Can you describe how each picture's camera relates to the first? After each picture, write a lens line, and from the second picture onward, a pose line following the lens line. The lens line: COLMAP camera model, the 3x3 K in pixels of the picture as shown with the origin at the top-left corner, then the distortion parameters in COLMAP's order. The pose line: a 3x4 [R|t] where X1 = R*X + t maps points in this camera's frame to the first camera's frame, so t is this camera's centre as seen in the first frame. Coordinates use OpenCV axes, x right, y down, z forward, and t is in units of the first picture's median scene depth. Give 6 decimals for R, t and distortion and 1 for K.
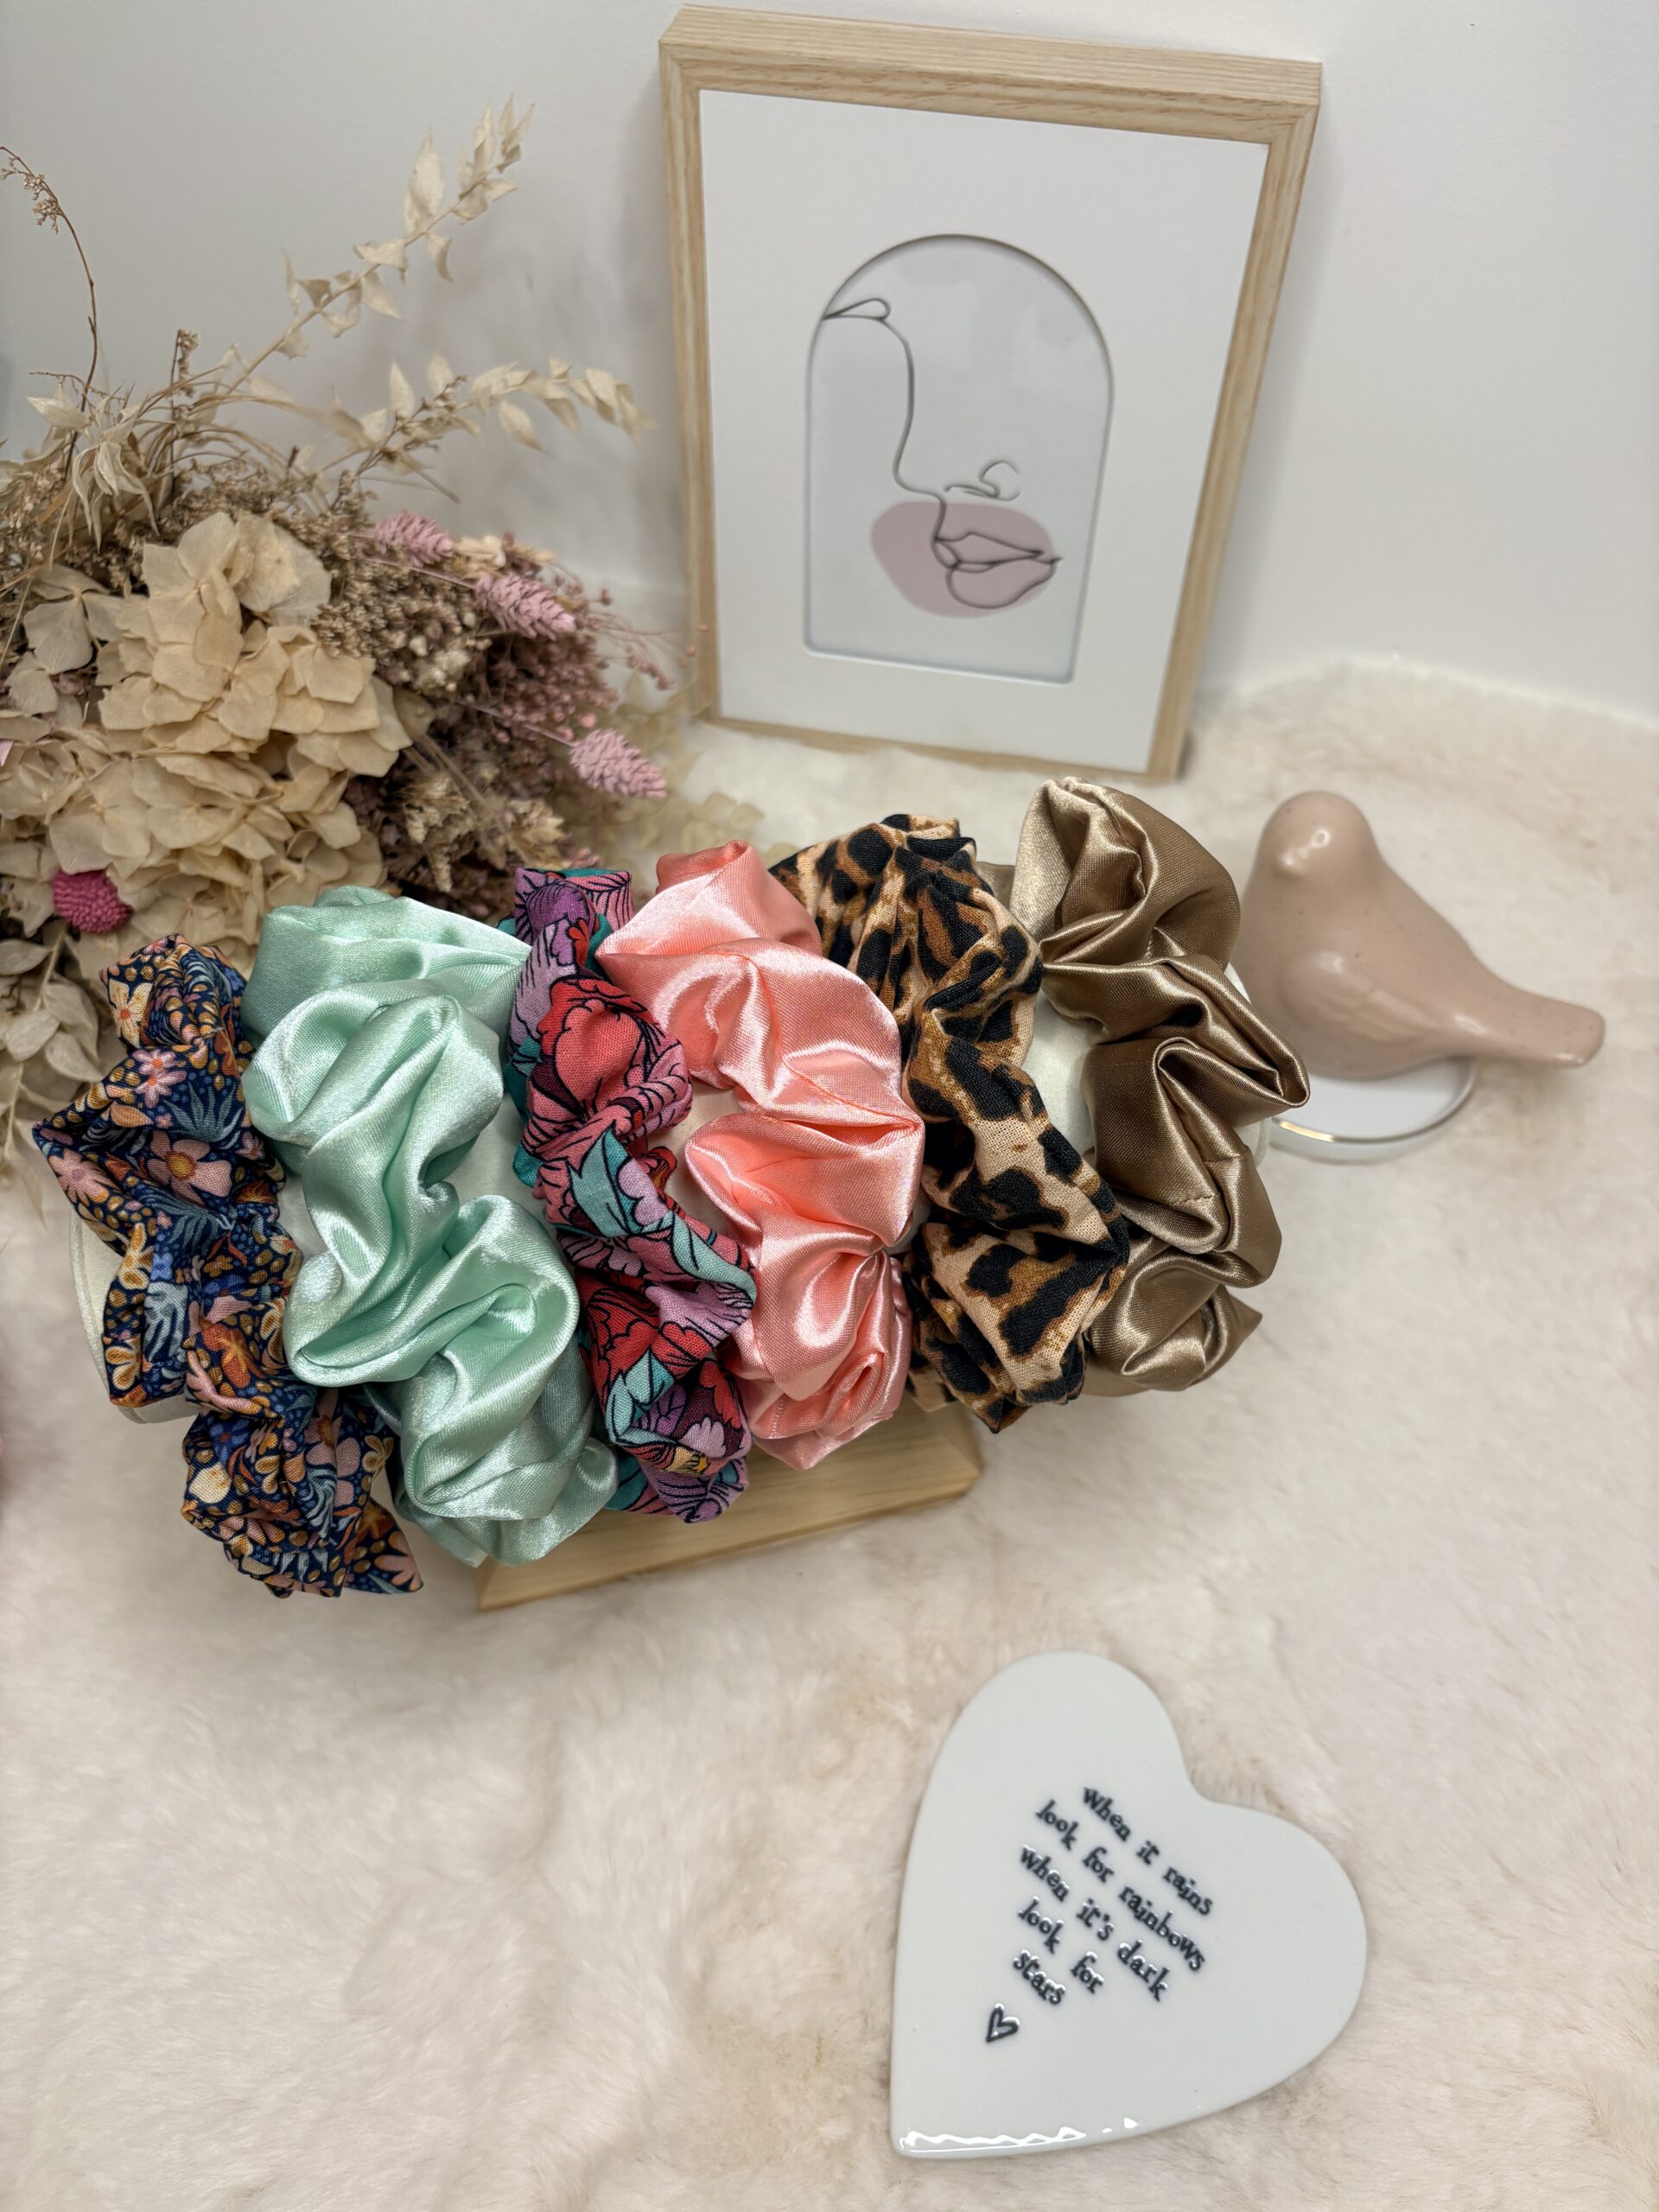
lens RADIAL K [[1782.0, 0, 835.5], [0, 1782.0, 1115.8], [0, 0, 1]] dist [-0.005537, 0.011085]
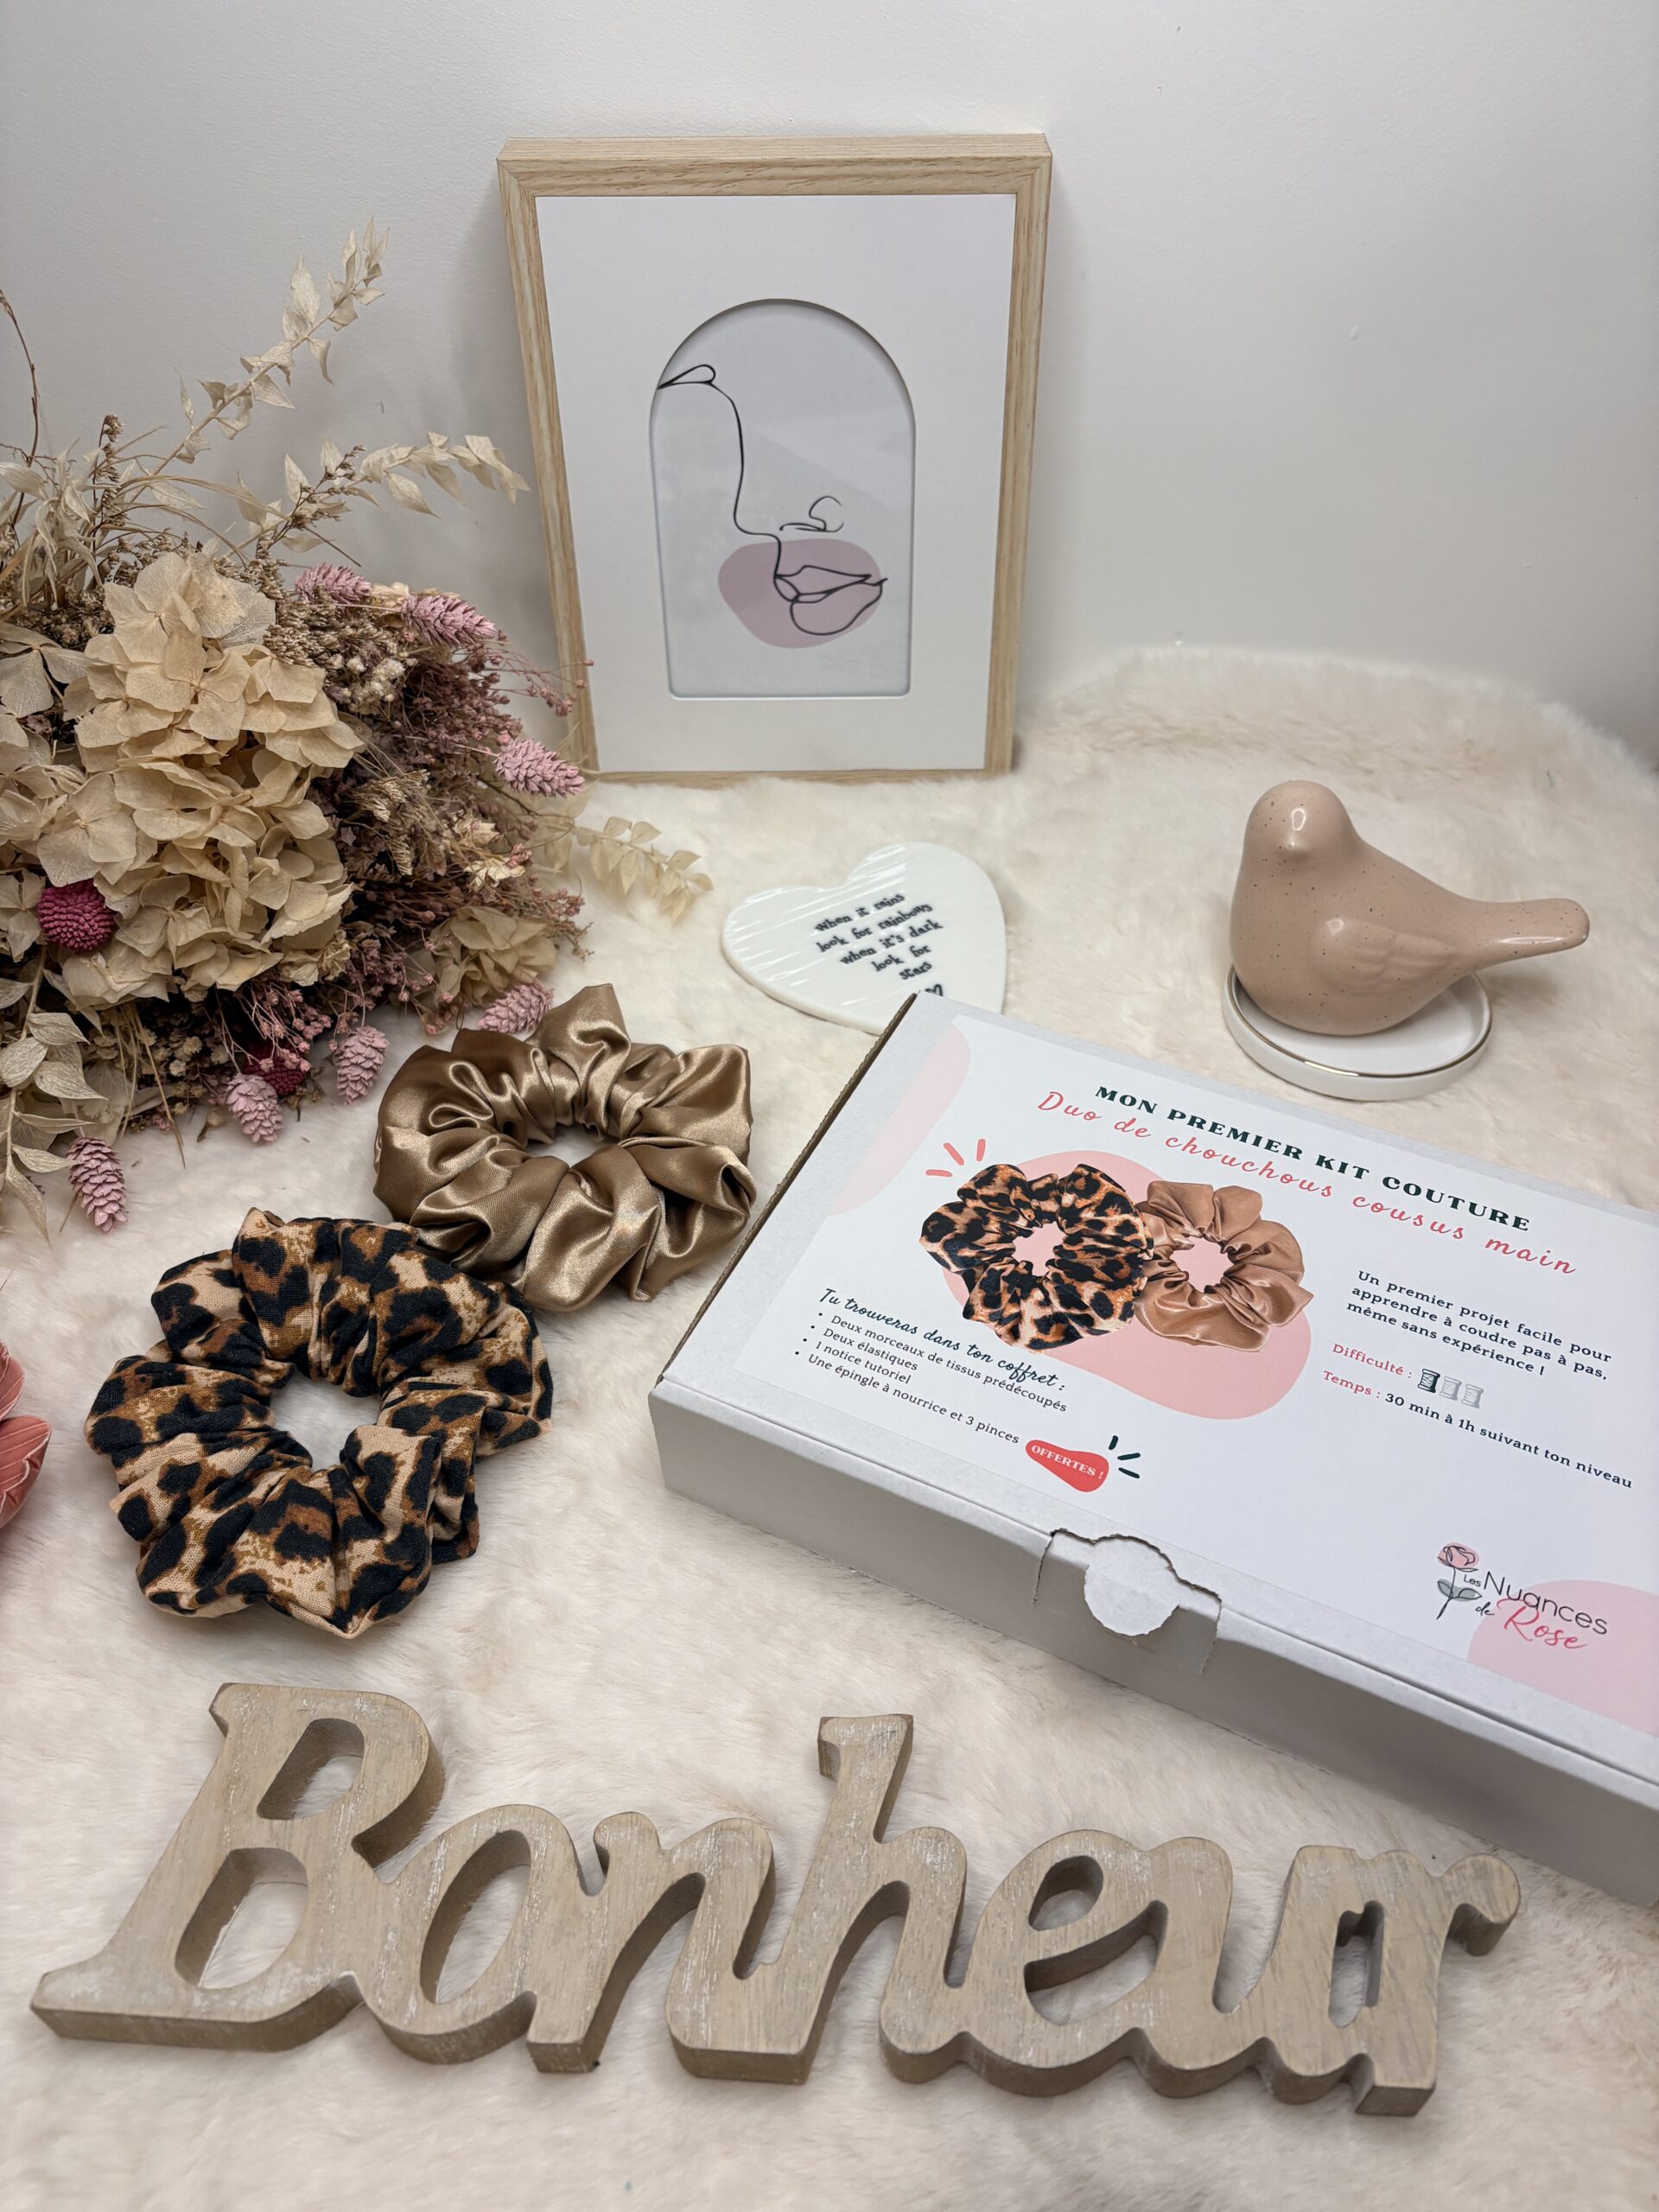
lens RADIAL K [[1782.0, 0, 853.5], [0, 1782.0, 1123.5], [0, 0, 1]] dist [-0.005537, 0.011085]
pose [[0.978915, -0.149642, 0.139045, -0.126818], [0.169400, 0.975085, -0.143220, 0.225573], [-0.114149, 0.163754, 0.979875, -0.076633]]
